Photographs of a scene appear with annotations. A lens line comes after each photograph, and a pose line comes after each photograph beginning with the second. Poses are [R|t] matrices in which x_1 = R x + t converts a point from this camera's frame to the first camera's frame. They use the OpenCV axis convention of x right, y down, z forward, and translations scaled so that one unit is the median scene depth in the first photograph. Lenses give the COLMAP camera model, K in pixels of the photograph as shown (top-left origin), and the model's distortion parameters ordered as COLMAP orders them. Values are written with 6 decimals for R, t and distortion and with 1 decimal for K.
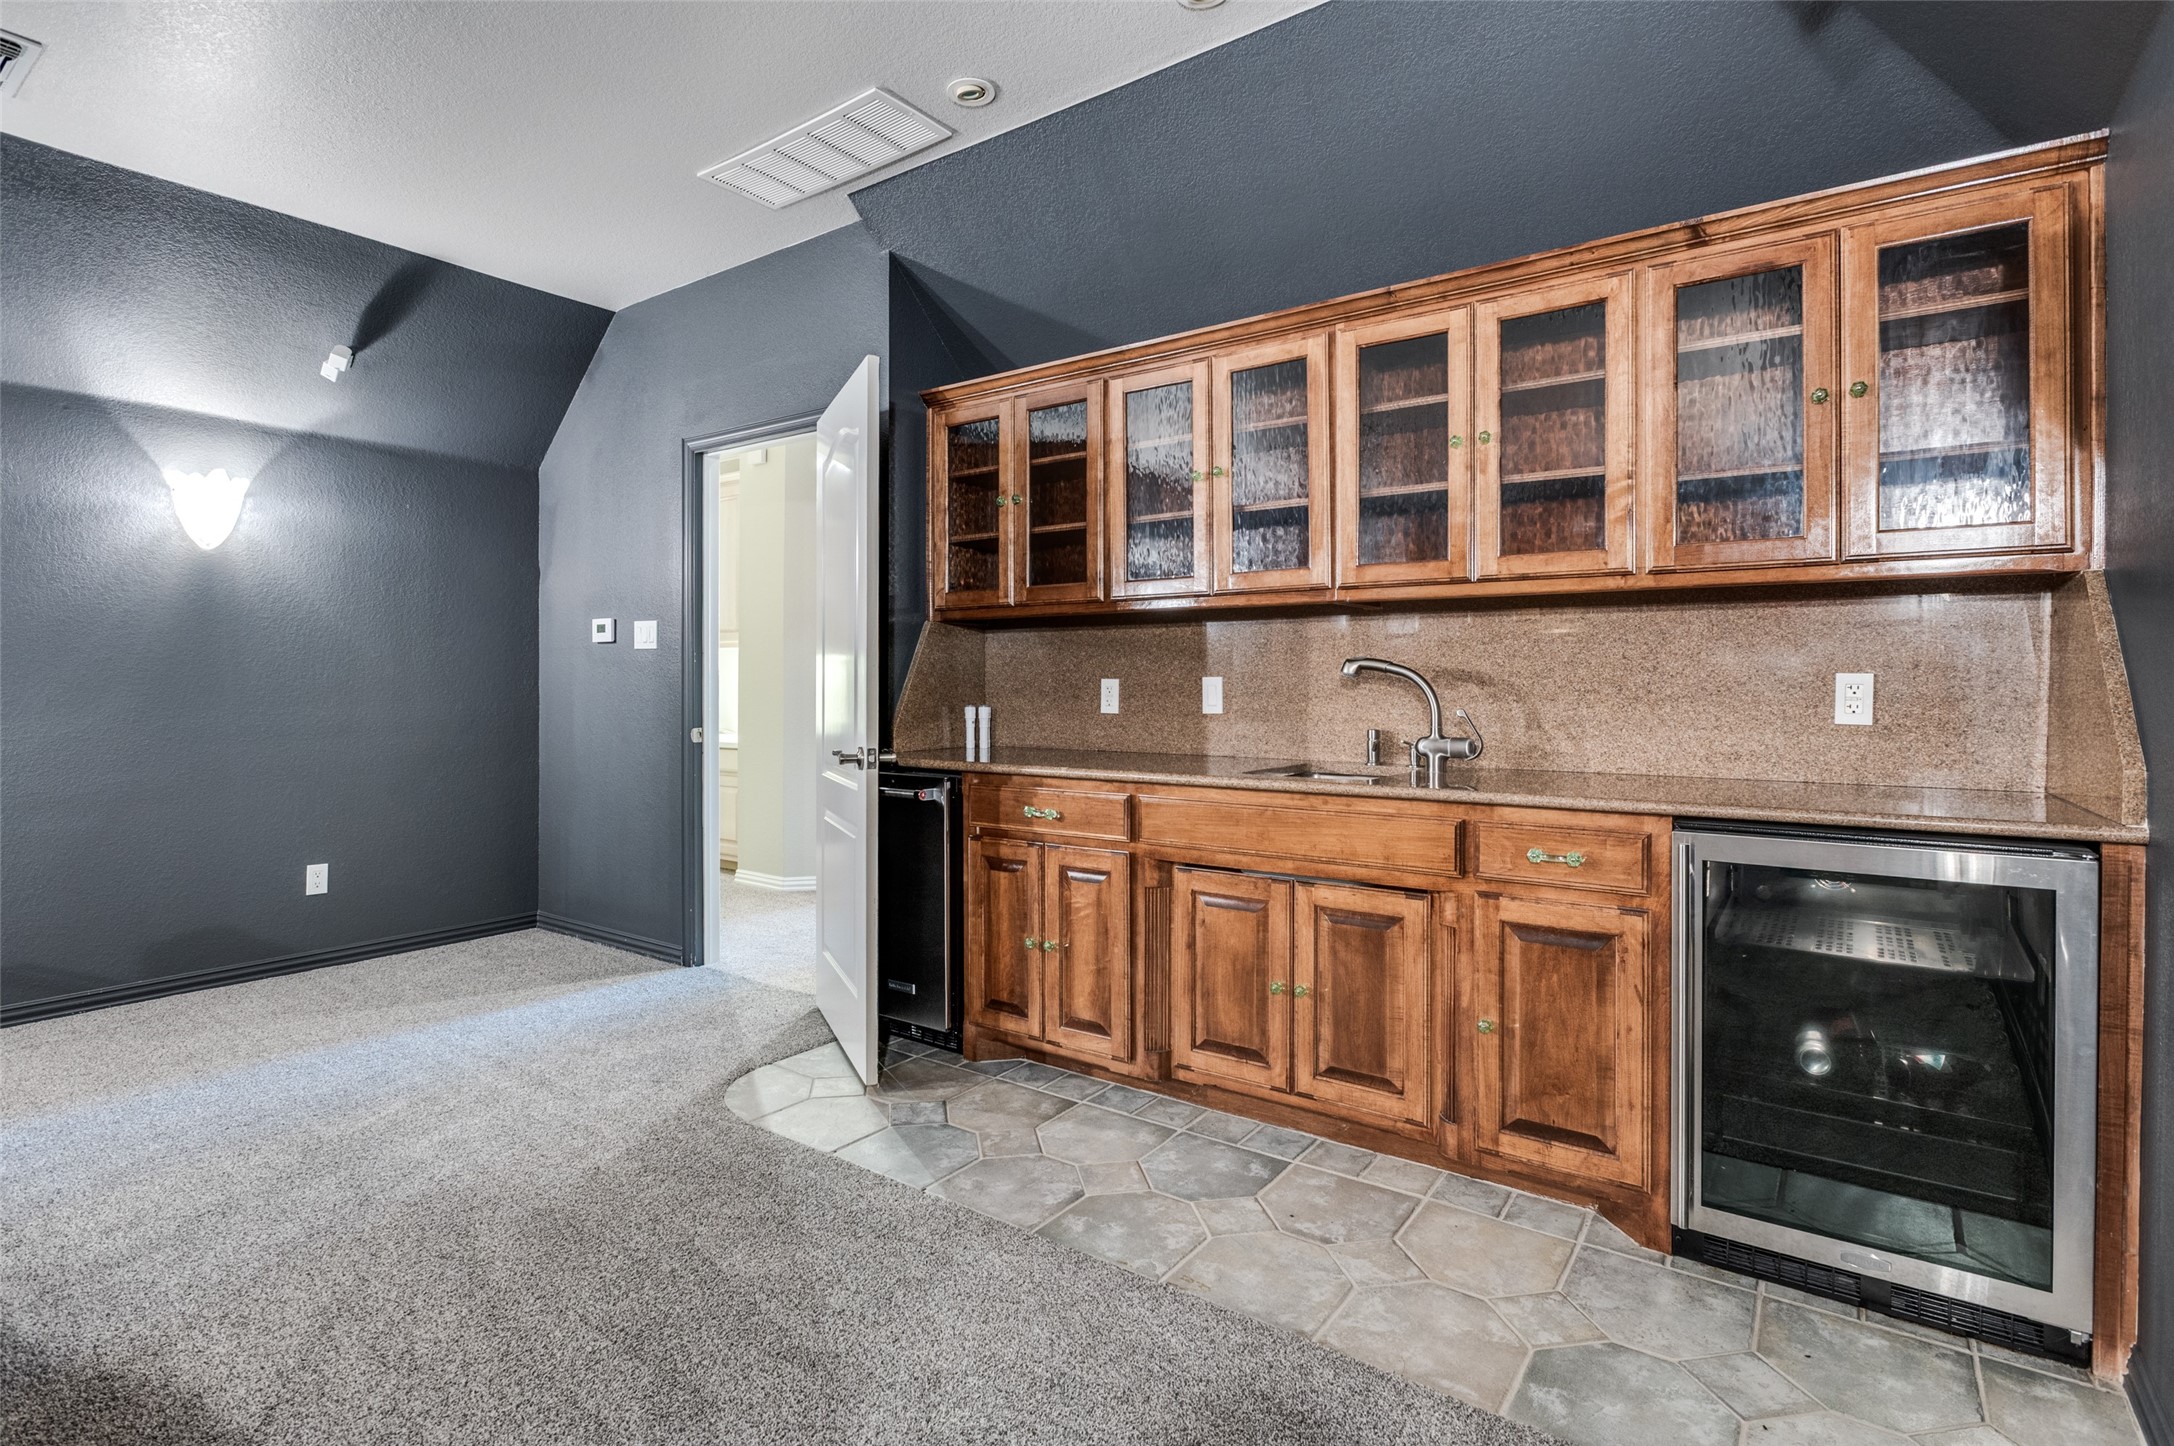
lens RADIAL K [[1056.2, 0, 1088.0], [0, 1056.2, 697.8], [0, 0, 1]] dist [-0.011676, -0.001064]
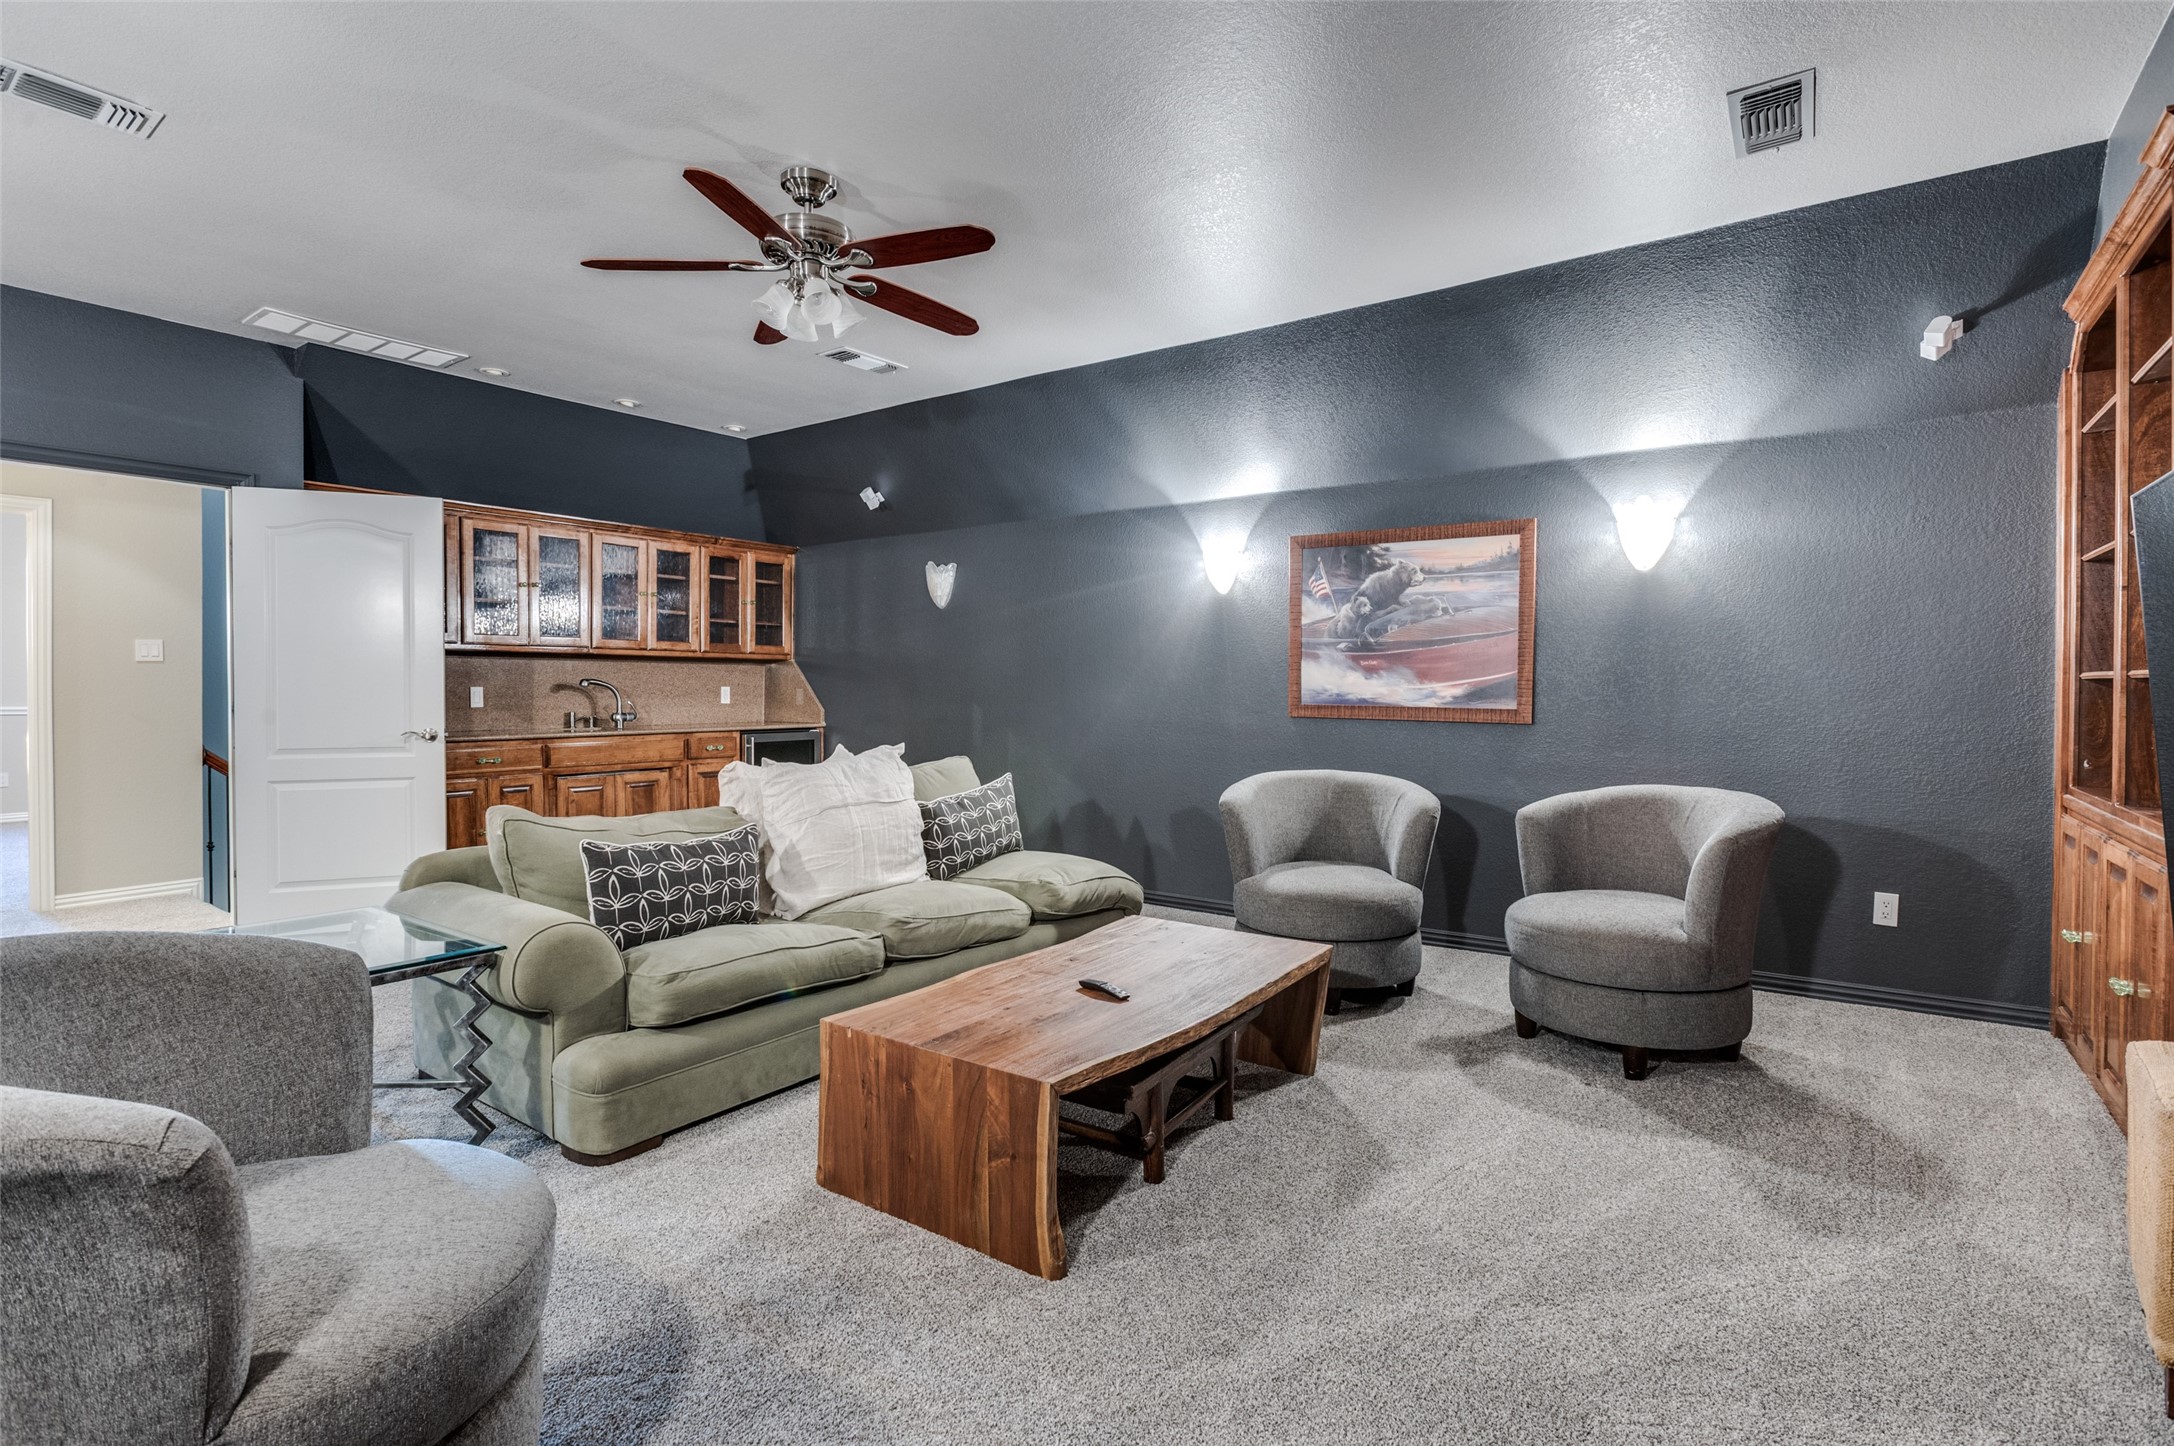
lens RADIAL K [[1056.2, 0, 1088.0], [0, 1056.2, 697.8], [0, 0, 1]] dist [-0.011676, -0.001064]
pose [[-0.002336, -0.008220, 0.999963, -2.020236], [0.019445, 0.999777, 0.008263, 0.004524], [-0.999808, 0.019464, -0.002175, -0.049015]]
